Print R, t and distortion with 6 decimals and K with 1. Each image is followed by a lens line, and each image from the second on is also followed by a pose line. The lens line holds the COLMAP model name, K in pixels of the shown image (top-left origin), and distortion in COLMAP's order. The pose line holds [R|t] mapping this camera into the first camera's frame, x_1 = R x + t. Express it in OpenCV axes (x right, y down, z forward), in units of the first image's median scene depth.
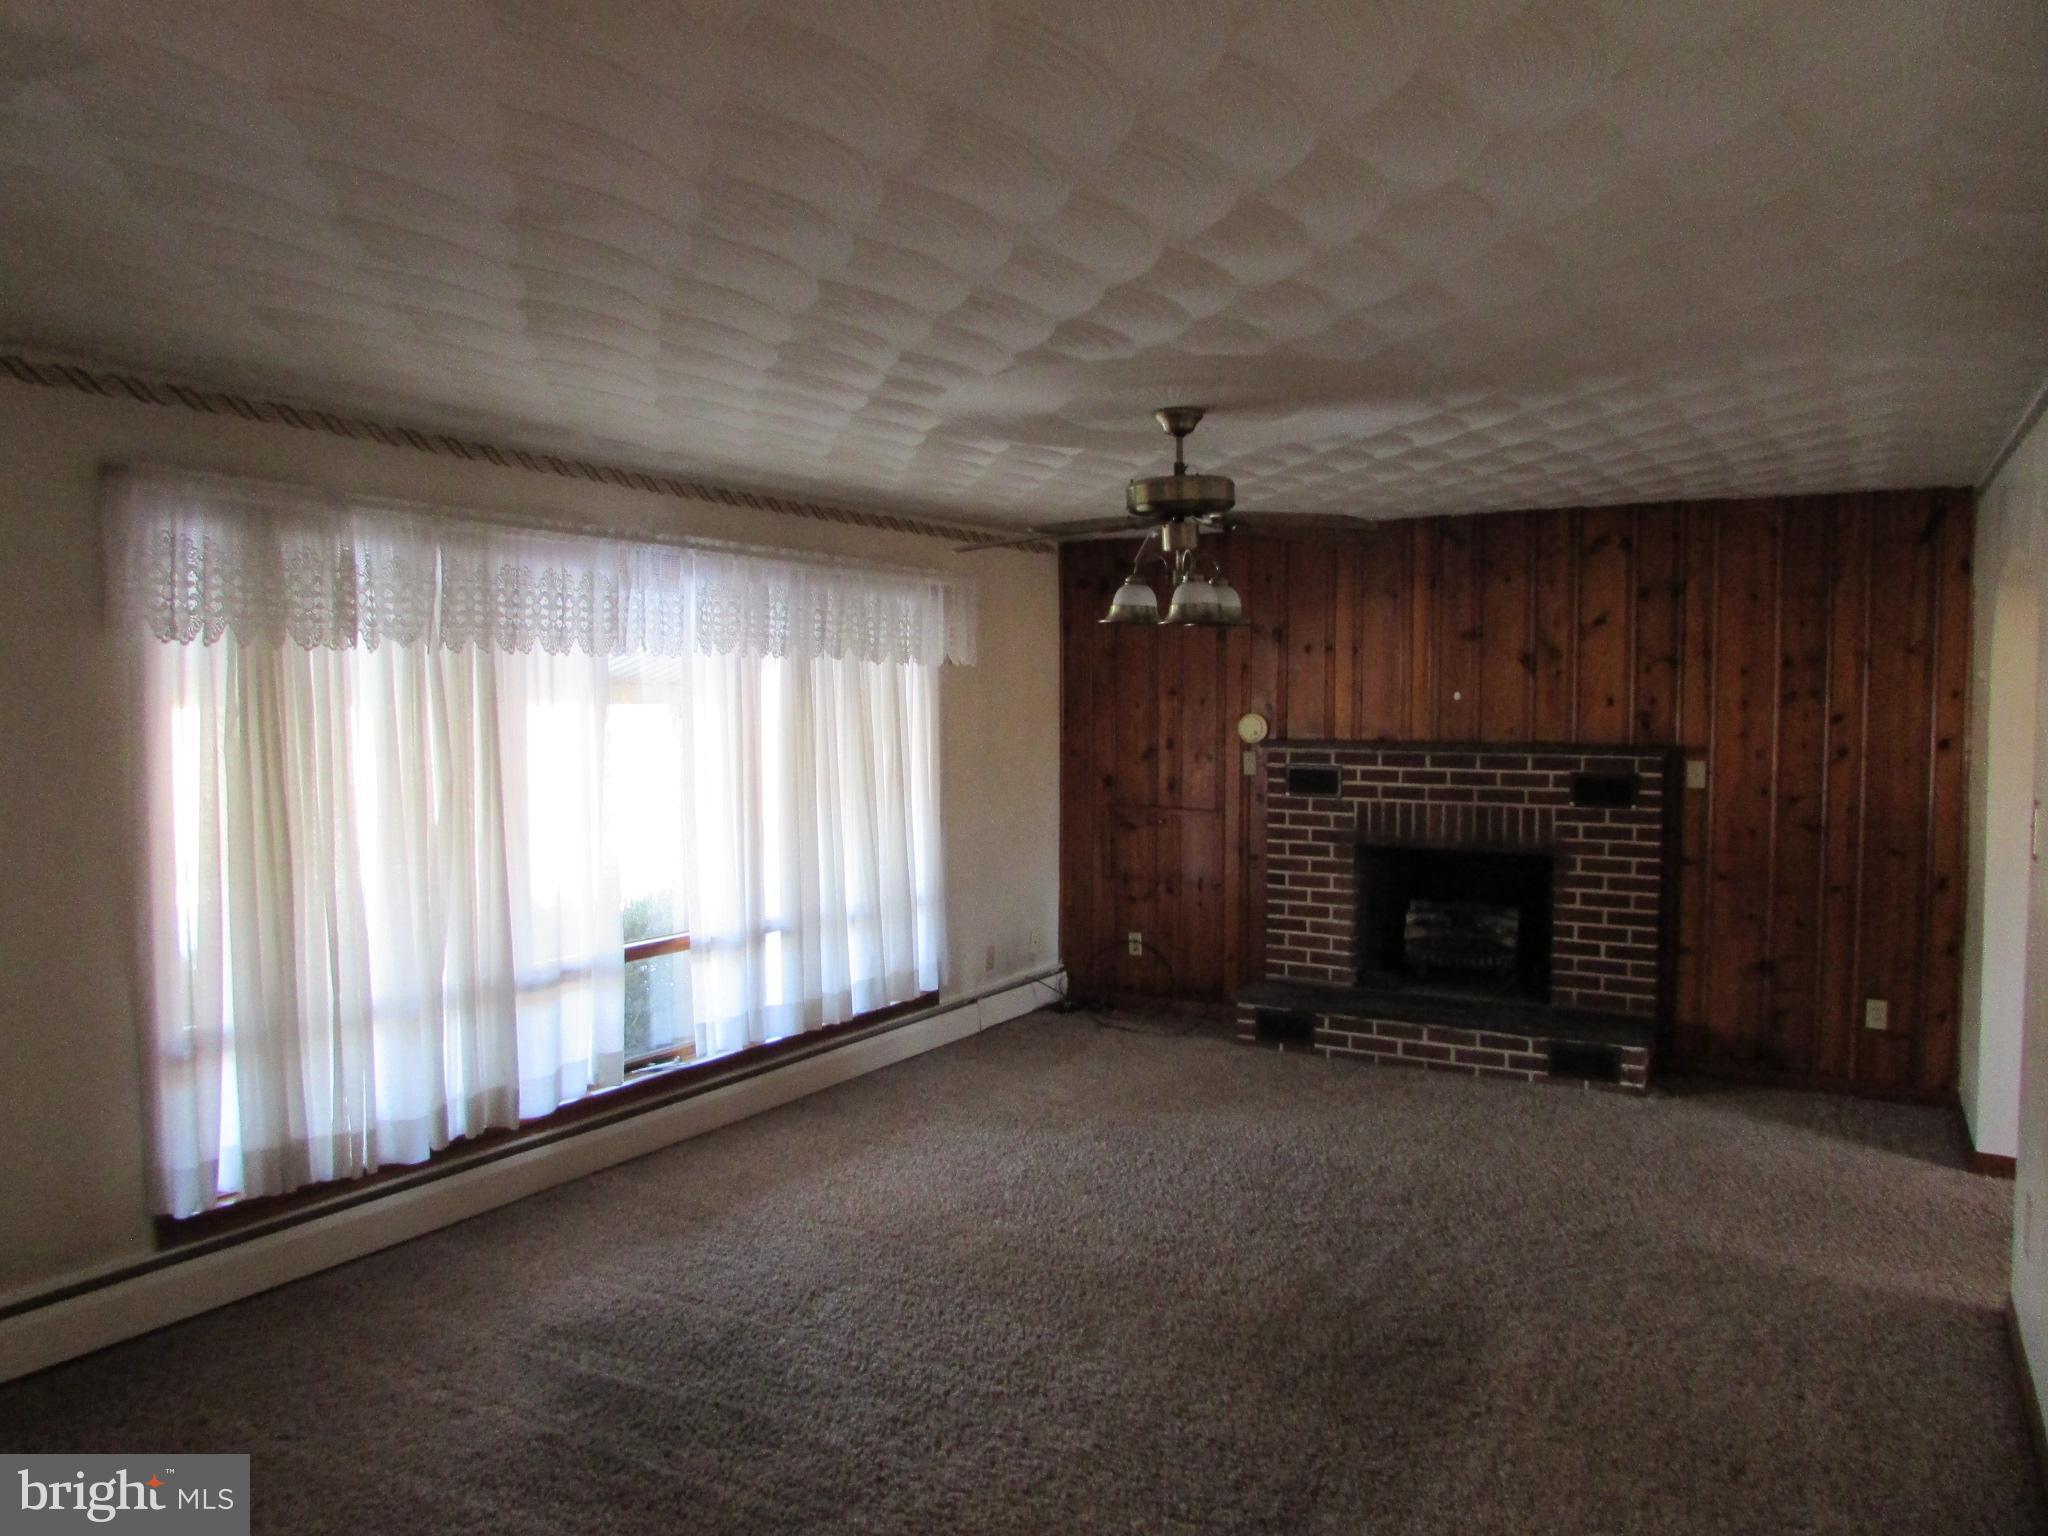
lens RADIAL K [[1346.7, 0, 1024.0], [0, 1346.7, 768.0], [0, 0, 1]] dist [-0.050266, 0.000578]
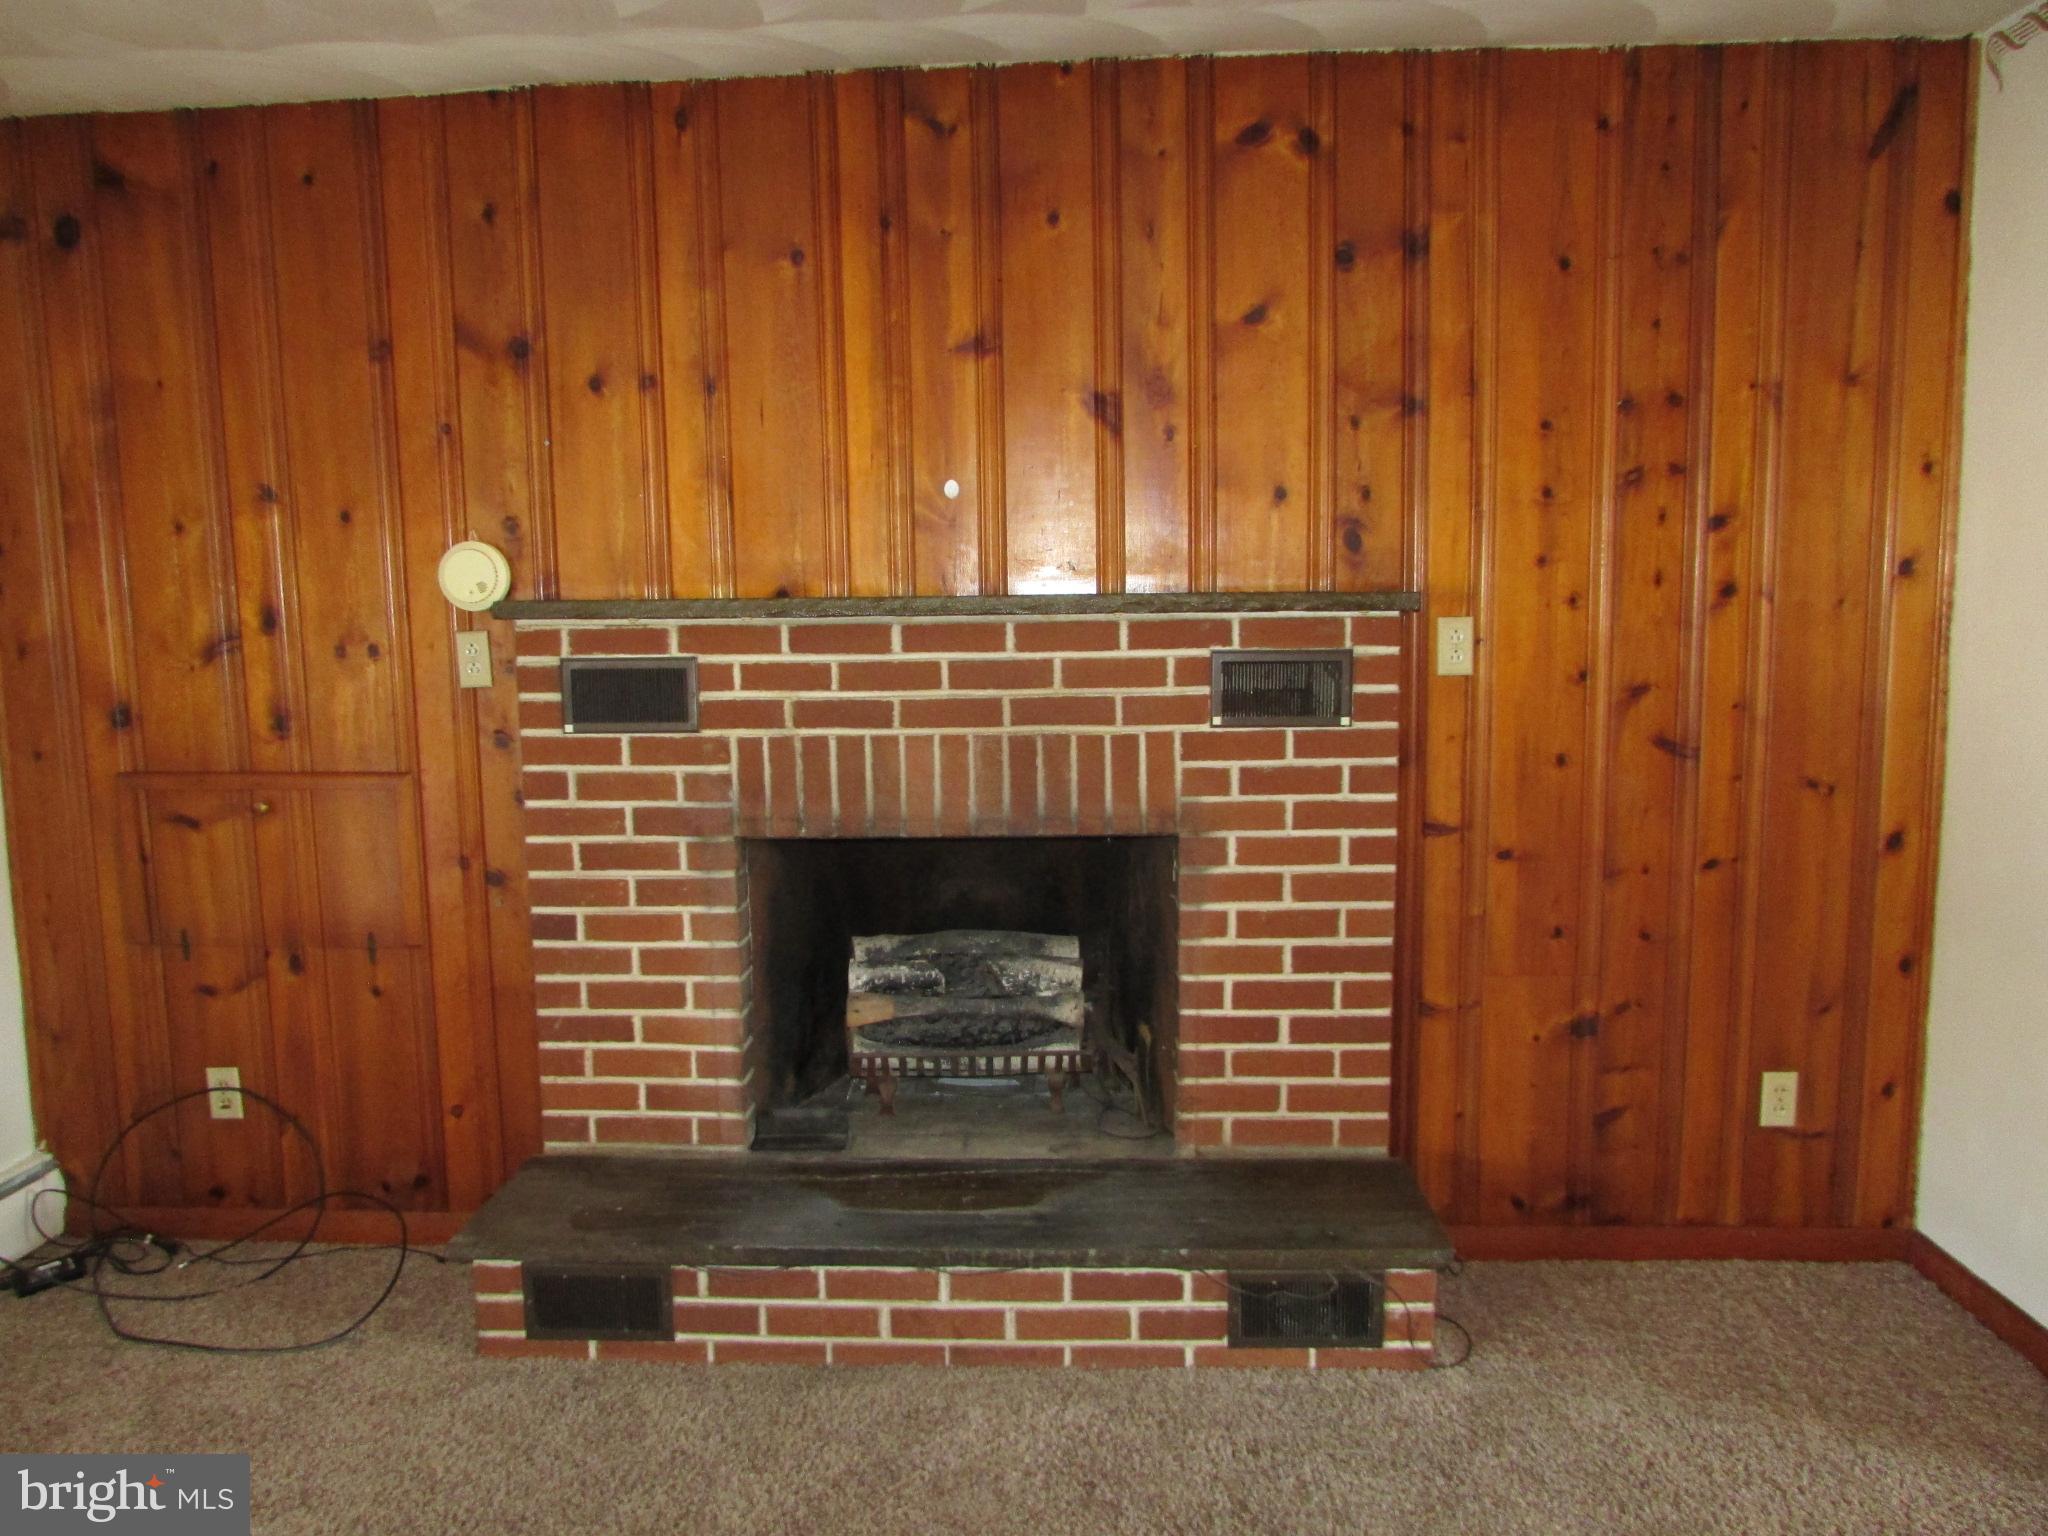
lens RADIAL K [[1463.8, 0, 1030.1], [0, 1463.8, 761.6], [0, 0, 1]] dist [0.006830, -0.035579]
pose [[0.876002, -0.070976, 0.477057, 0.115991], [0.038412, 0.996238, 0.077684, -0.000442], [-0.480776, -0.049726, 0.875432, 0.594286]]
